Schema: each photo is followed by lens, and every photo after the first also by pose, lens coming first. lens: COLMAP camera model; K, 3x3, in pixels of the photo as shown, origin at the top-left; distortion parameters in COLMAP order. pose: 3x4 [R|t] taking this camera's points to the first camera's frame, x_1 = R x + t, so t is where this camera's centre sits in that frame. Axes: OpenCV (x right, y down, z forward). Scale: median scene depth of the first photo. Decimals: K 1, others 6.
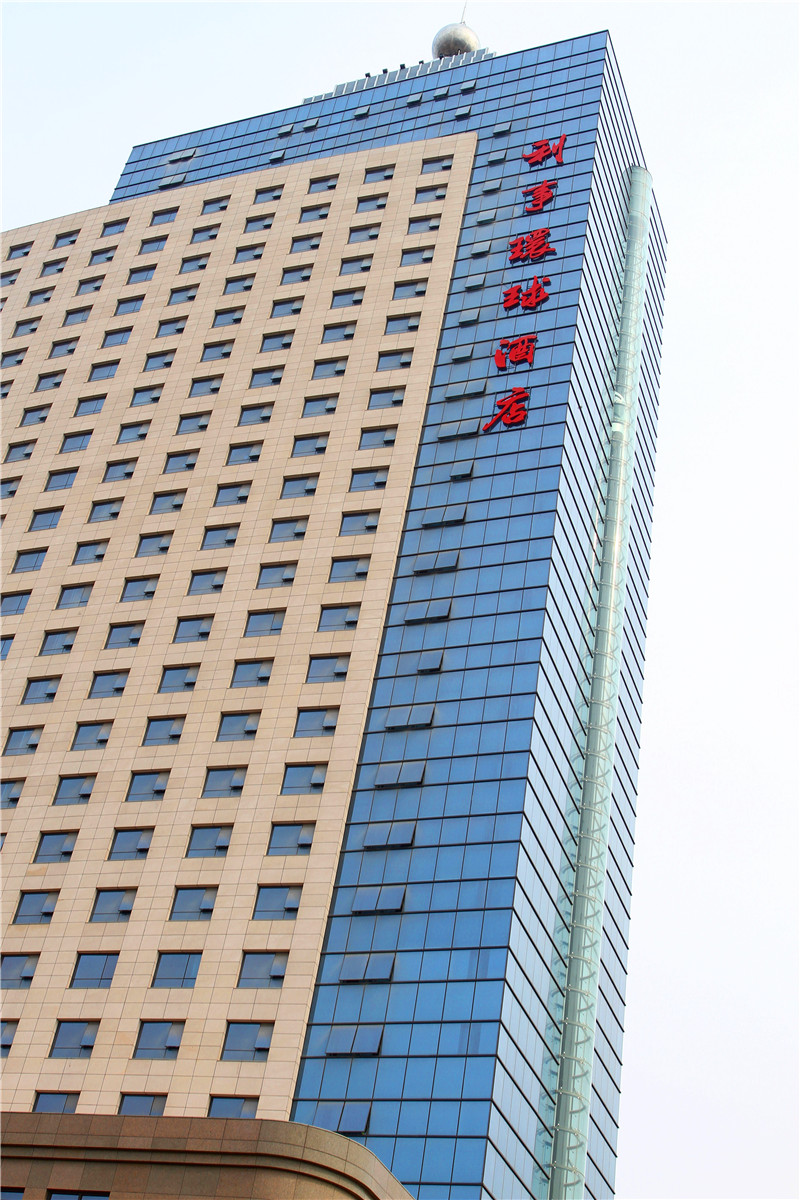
lens RADIAL K [[1551.4, 0, 395.6], [0, 1551.4, 597.9], [0, 0, 1]] dist [-0.036055, 0.000000]
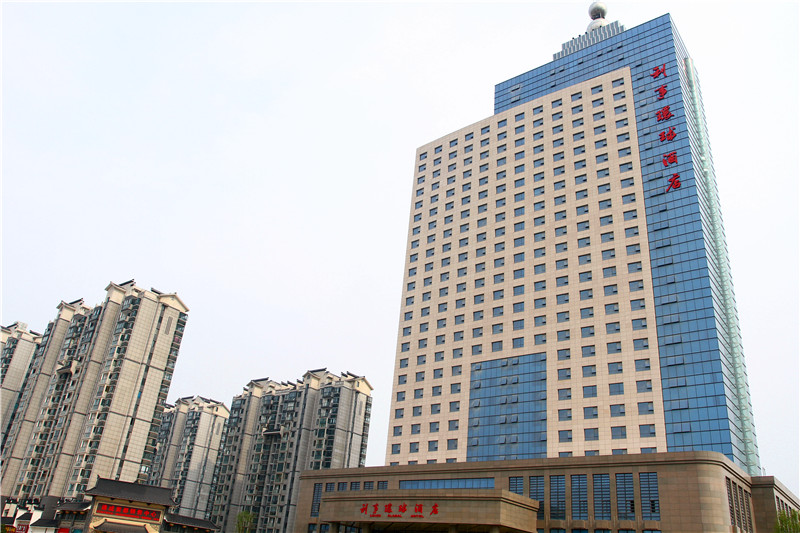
lens RADIAL K [[642.7, 0, 403.2], [0, 642.7, 267.2], [0, 0, 1]] dist [-0.079583, 0.027686]
pose [[0.954077, -0.186281, -0.234596, -0.152687], [0.225316, 0.962324, 0.152203, -0.243149], [0.197405, -0.198072, 0.960103, -0.276557]]
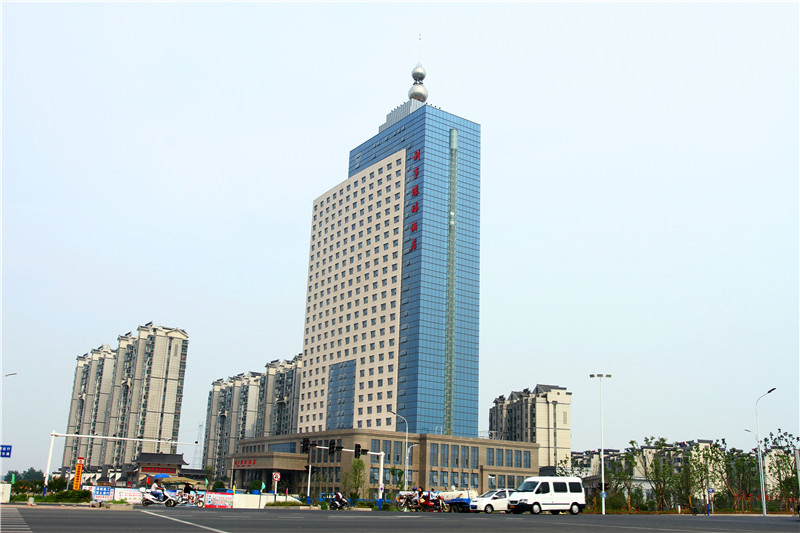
lens RADIAL K [[794.5, 0, 402.2], [0, 794.5, 268.4], [0, 0, 1]] dist [-0.057010, 0.000000]
pose [[0.816338, -0.270370, -0.510385, 1.111518], [0.427375, 0.877175, 0.218893, -0.534558], [0.388515, -0.396816, 0.831621, -0.897774]]
